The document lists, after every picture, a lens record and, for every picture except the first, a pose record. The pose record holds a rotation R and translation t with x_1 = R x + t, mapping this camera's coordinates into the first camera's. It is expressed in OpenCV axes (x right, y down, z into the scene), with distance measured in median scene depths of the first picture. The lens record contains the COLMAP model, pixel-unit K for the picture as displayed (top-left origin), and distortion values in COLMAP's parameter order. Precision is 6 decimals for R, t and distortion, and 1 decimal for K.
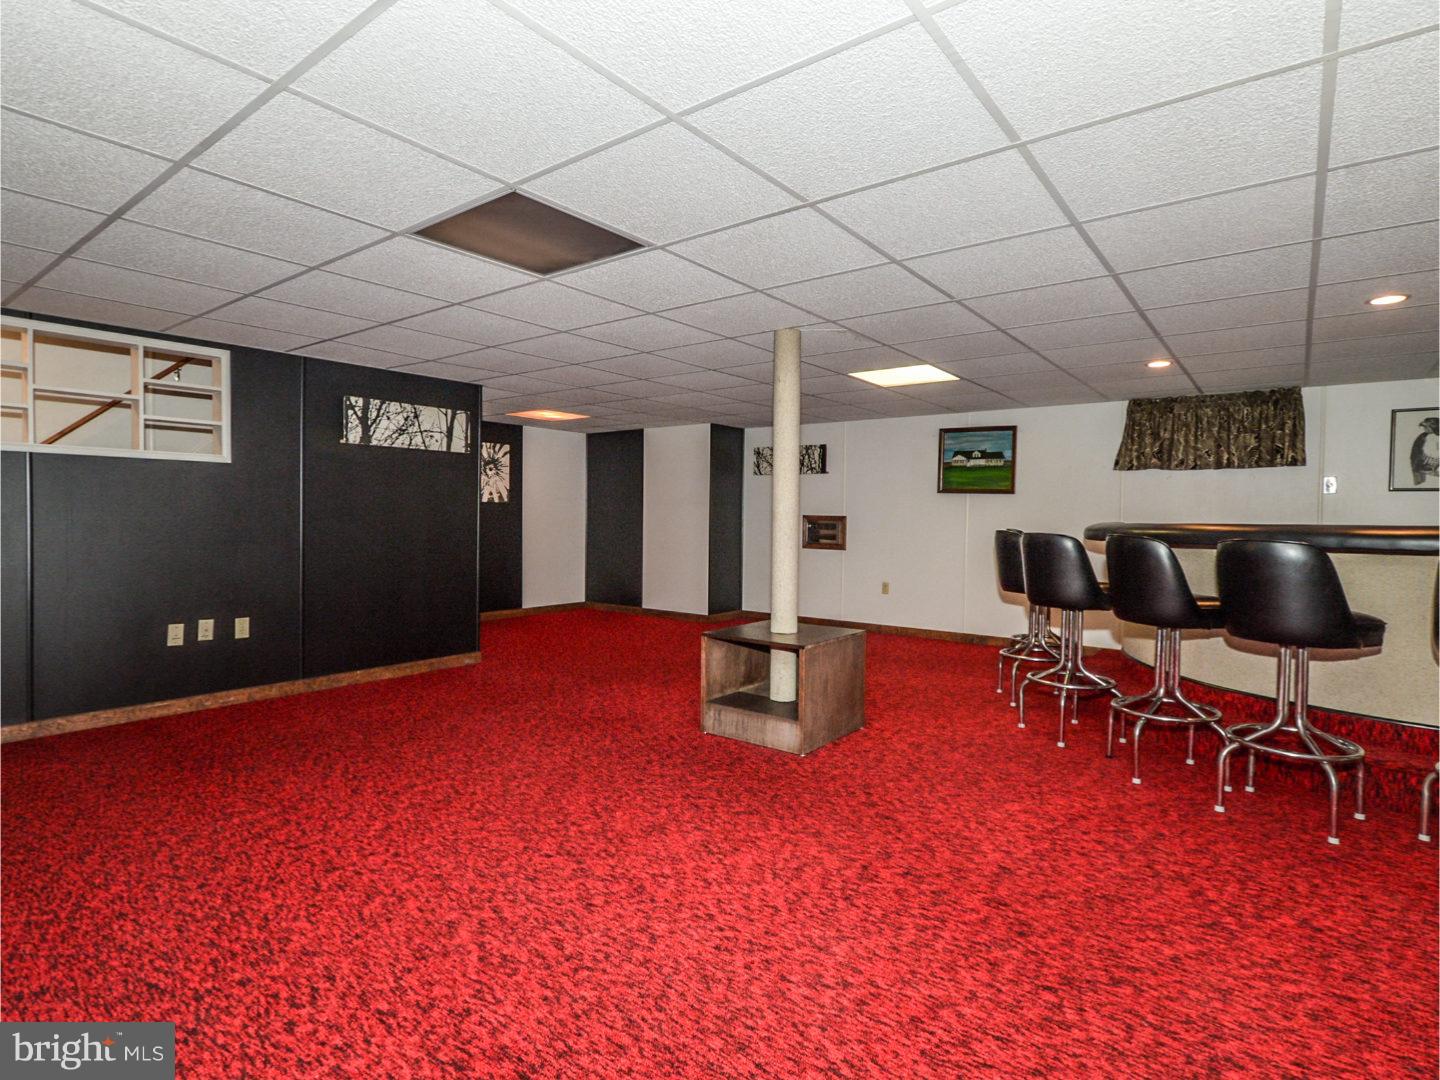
lens RADIAL K [[739.0, 0, 720.2], [0, 739.0, 530.9], [0, 0, 1]] dist [-0.001488, -0.000835]
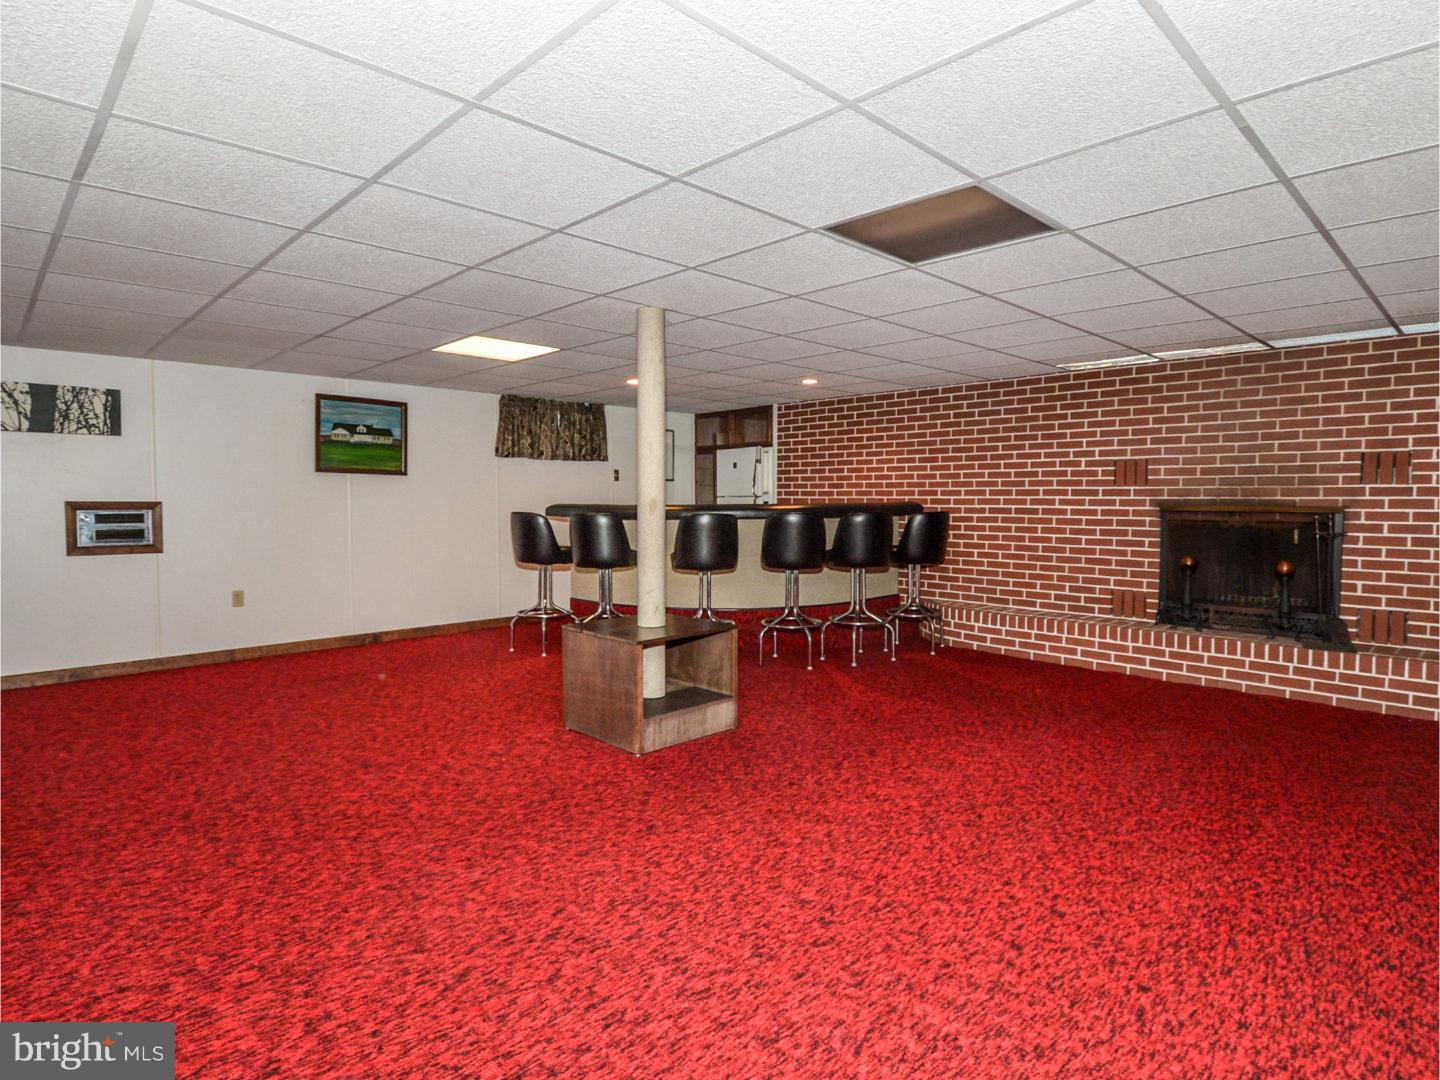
lens RADIAL K [[789.2, 0, 720.0], [0, 789.2, 540.0], [0, 0, 1]] dist [-0.005677, -0.002212]
pose [[0.148725, -0.065162, 0.986729, -0.922403], [0.021898, 0.997799, 0.062592, -0.037711], [-0.988636, 0.012298, 0.149825, 0.773042]]
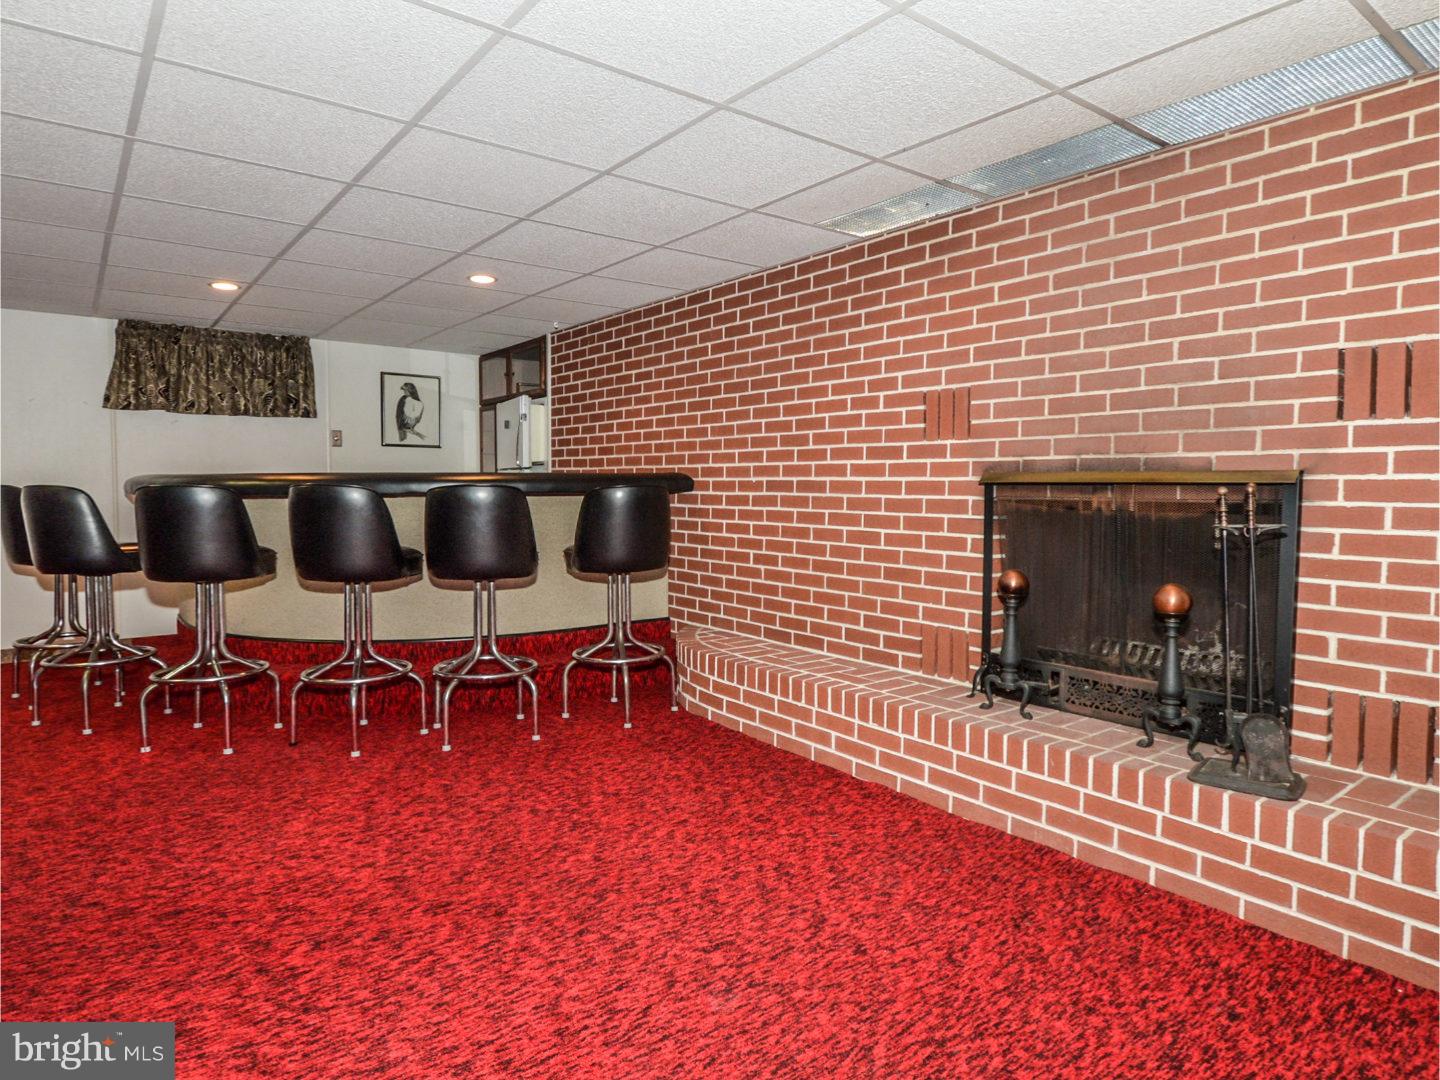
lens RADIAL K [[852.6, 0, 726.3], [0, 852.6, 533.2], [0, 0, 1]] dist [0.002131, -0.003083]
pose [[0.254210, -0.067418, 0.964796, -0.260515], [0.020567, 0.997719, 0.064299, 0.006107], [-0.966930, 0.003498, 0.255017, 0.233157]]
